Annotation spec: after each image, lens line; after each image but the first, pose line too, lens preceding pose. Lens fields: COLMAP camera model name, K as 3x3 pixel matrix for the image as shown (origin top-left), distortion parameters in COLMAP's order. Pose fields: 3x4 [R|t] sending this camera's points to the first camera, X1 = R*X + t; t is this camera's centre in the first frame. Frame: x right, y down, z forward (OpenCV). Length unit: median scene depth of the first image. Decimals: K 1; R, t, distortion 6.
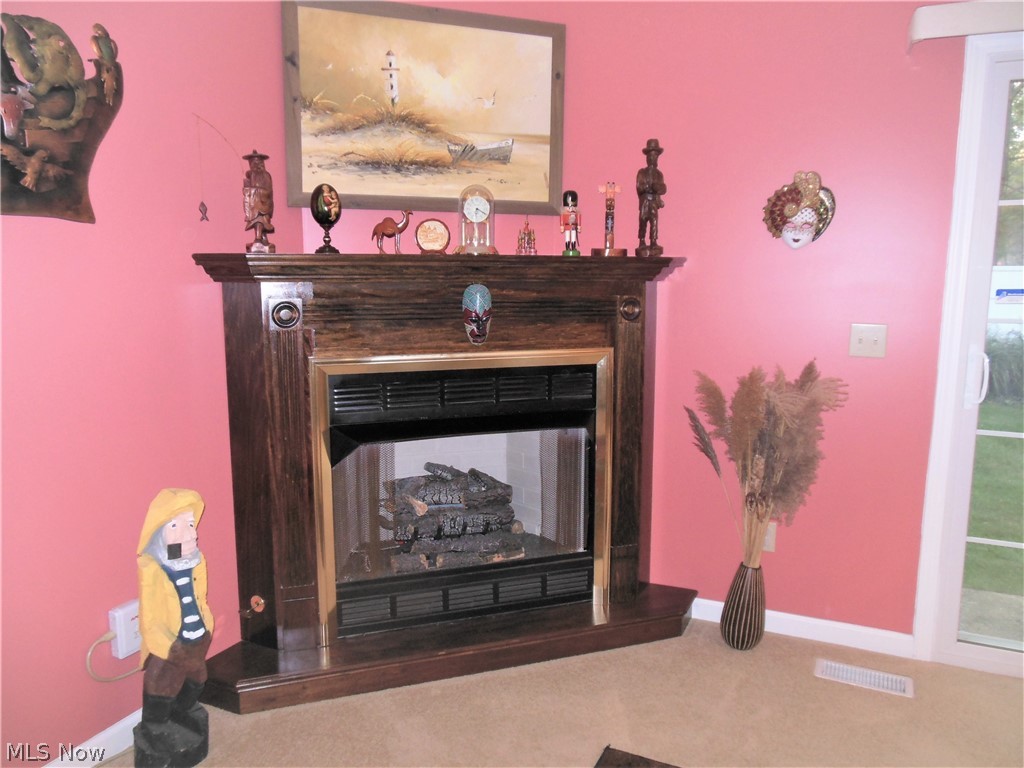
lens RADIAL K [[779.2, 0, 512.0], [0, 779.2, 384.0], [0, 0, 1]] dist [-0.008516, -0.005212]
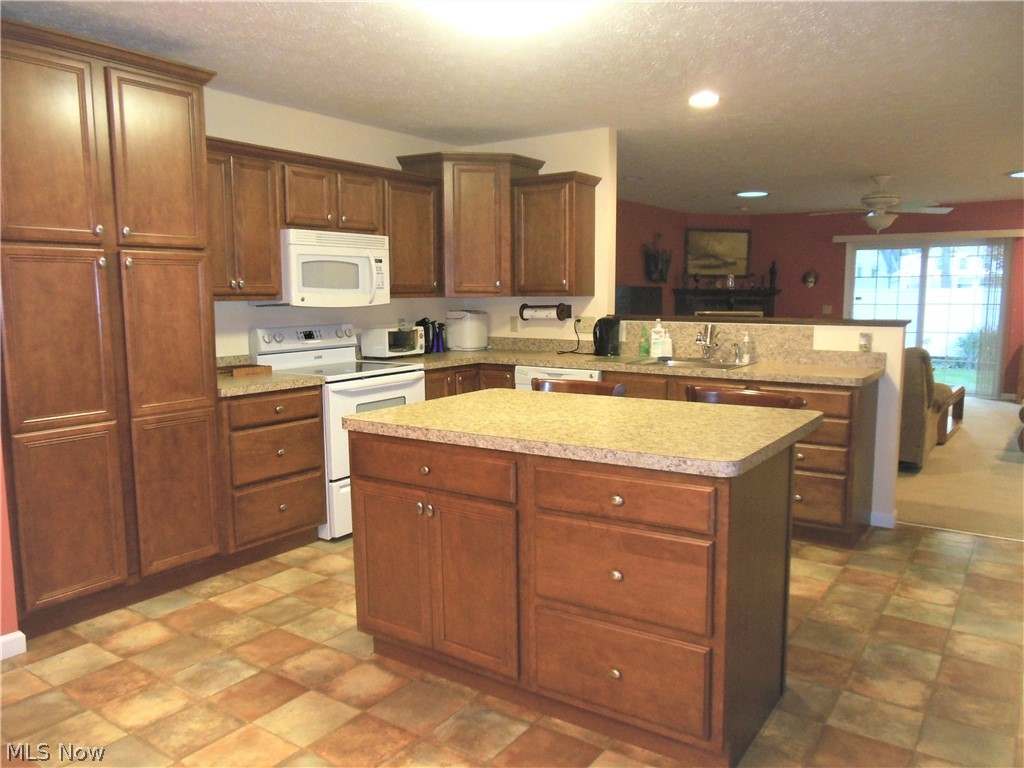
lens RADIAL K [[779.2, 0, 512.0], [0, 779.2, 384.0], [0, 0, 1]] dist [-0.008516, -0.005212]
pose [[0.989052, 0.018300, -0.146426, -0.571214], [-0.021731, 0.999525, -0.021865, 0.454861], [0.145957, 0.024808, 0.988980, -3.239134]]
